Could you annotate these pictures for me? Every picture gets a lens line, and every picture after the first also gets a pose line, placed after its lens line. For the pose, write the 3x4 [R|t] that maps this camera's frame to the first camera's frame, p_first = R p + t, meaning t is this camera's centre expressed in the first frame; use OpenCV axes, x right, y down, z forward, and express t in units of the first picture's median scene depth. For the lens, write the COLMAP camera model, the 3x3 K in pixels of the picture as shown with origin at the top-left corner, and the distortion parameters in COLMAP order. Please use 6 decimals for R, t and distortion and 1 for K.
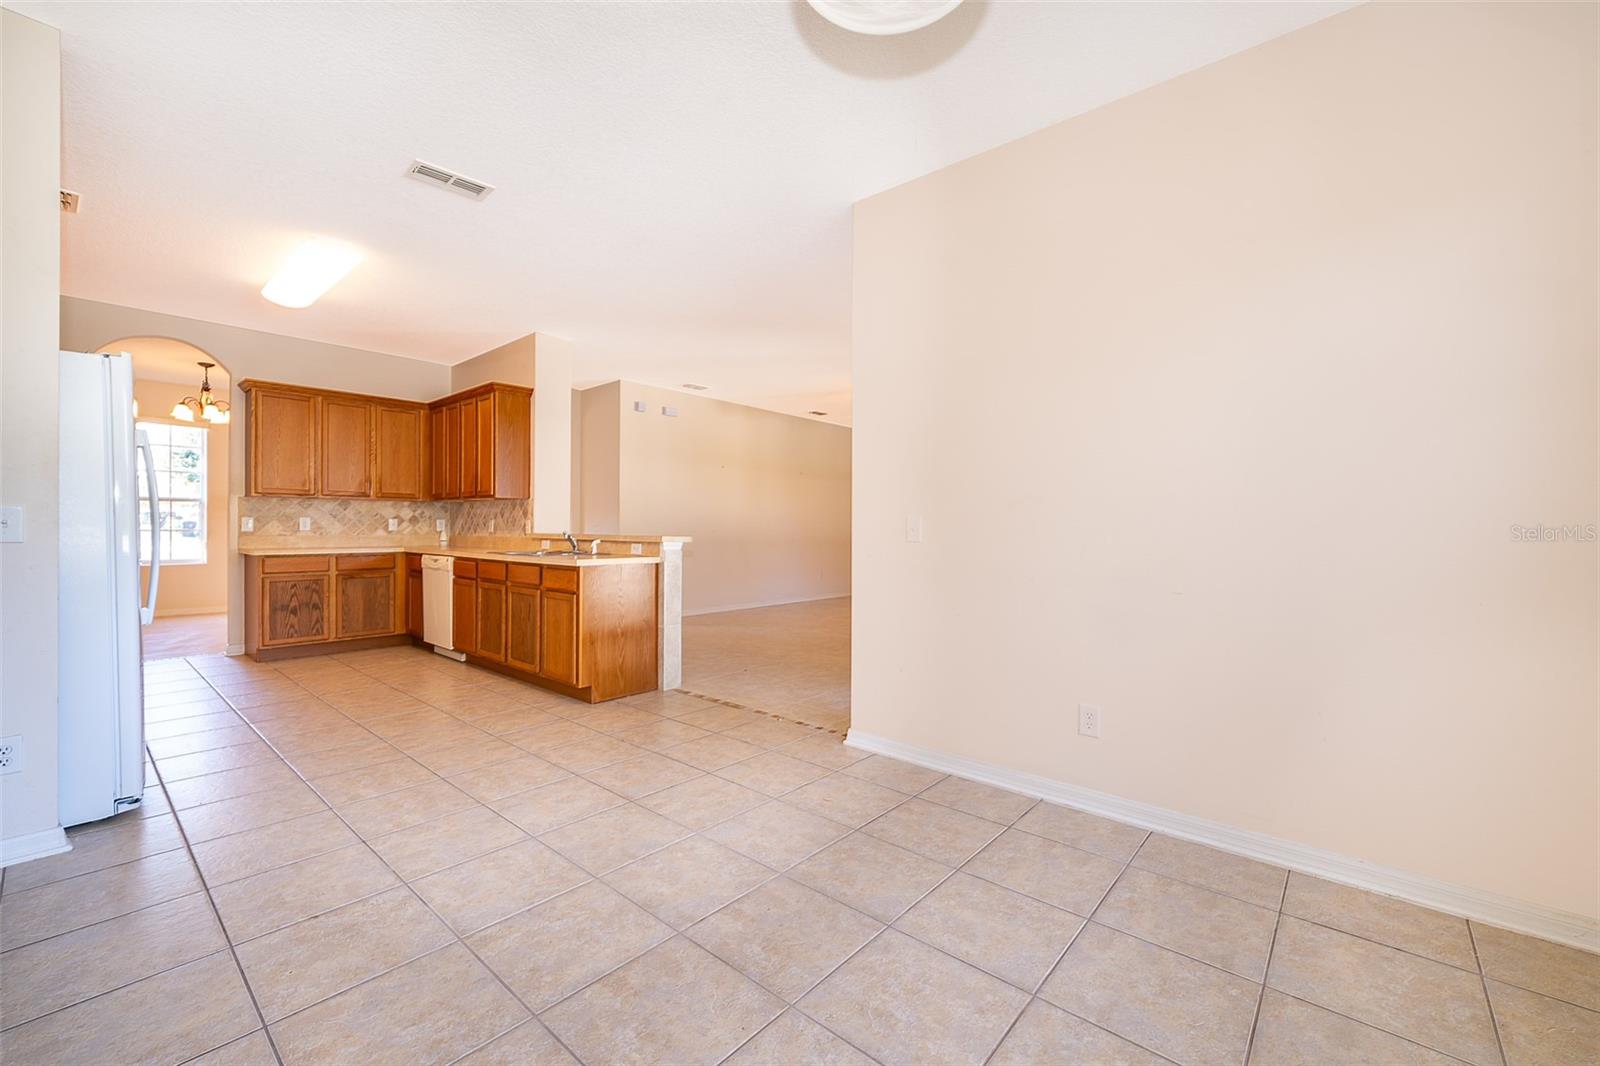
lens RADIAL K [[639.3, 0, 804.9], [0, 639.3, 526.4], [0, 0, 1]] dist [-0.000805, 0.000213]
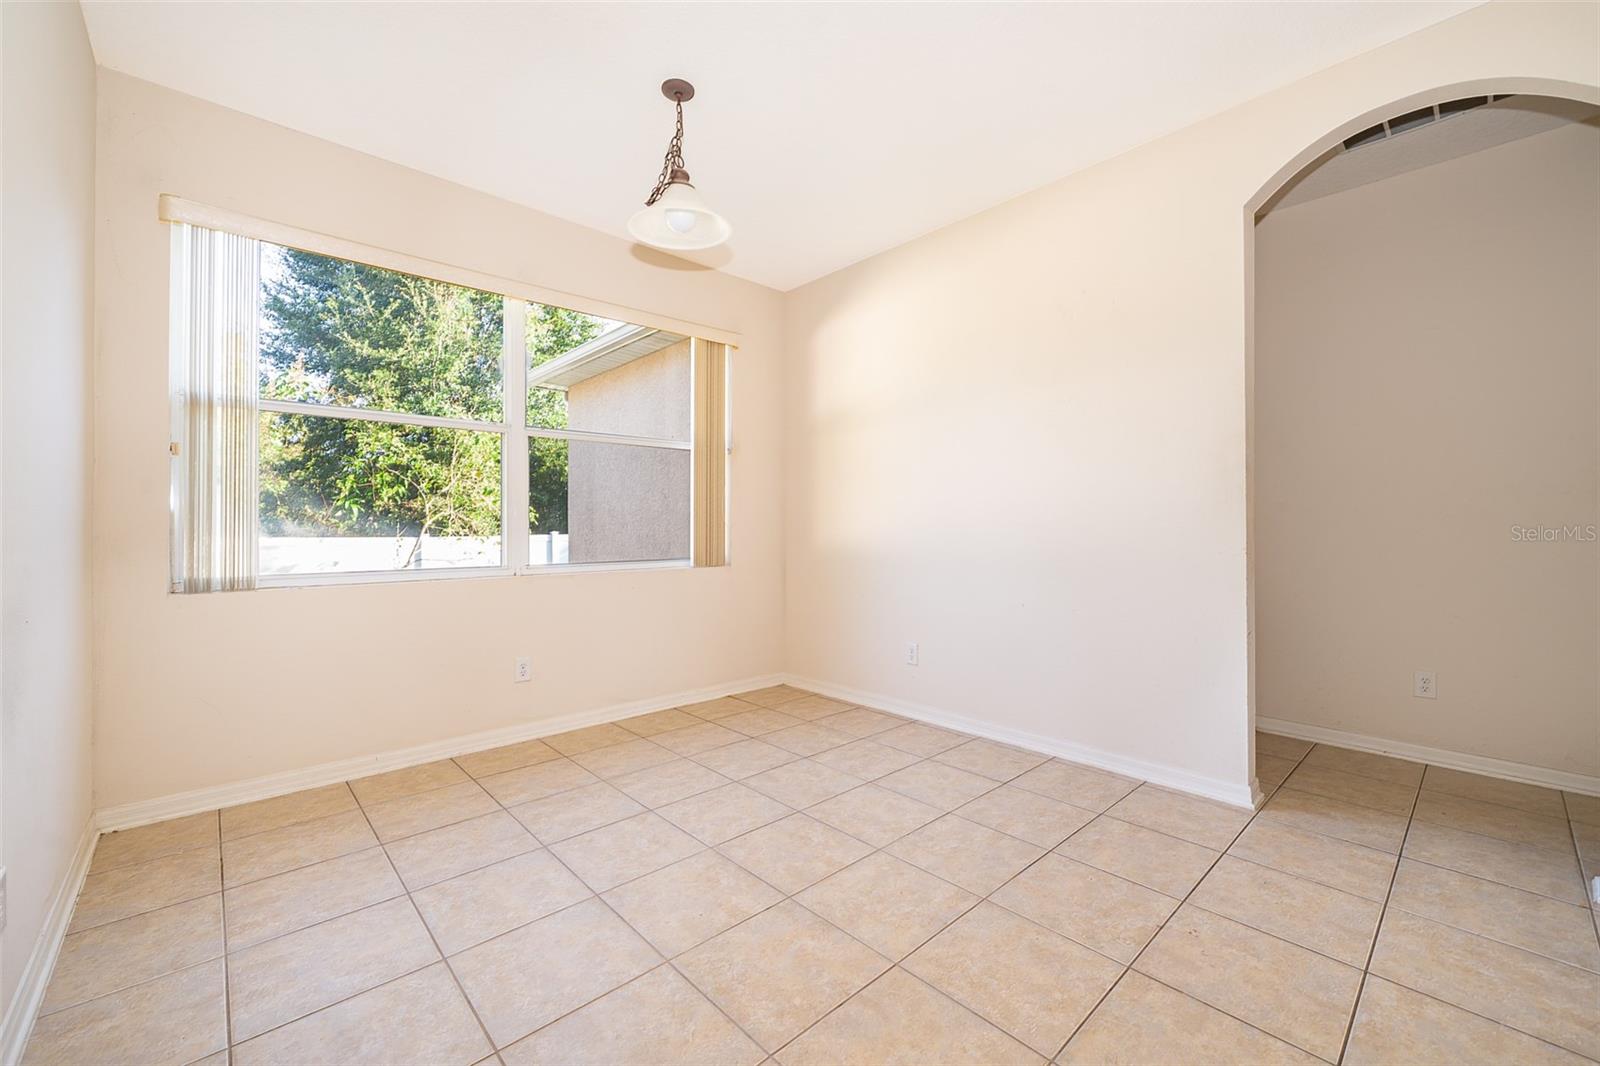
lens RADIAL K [[639.3, 0, 809.3], [0, 639.3, 528.9], [0, 0, 1]] dist [-0.000805, 0.000213]
pose [[-0.993272, -0.005338, 0.115682, -0.114335], [-0.005337, 0.999986, 0.000318, 0.002222], [-0.115682, -0.000301, -0.993286, 0.674540]]
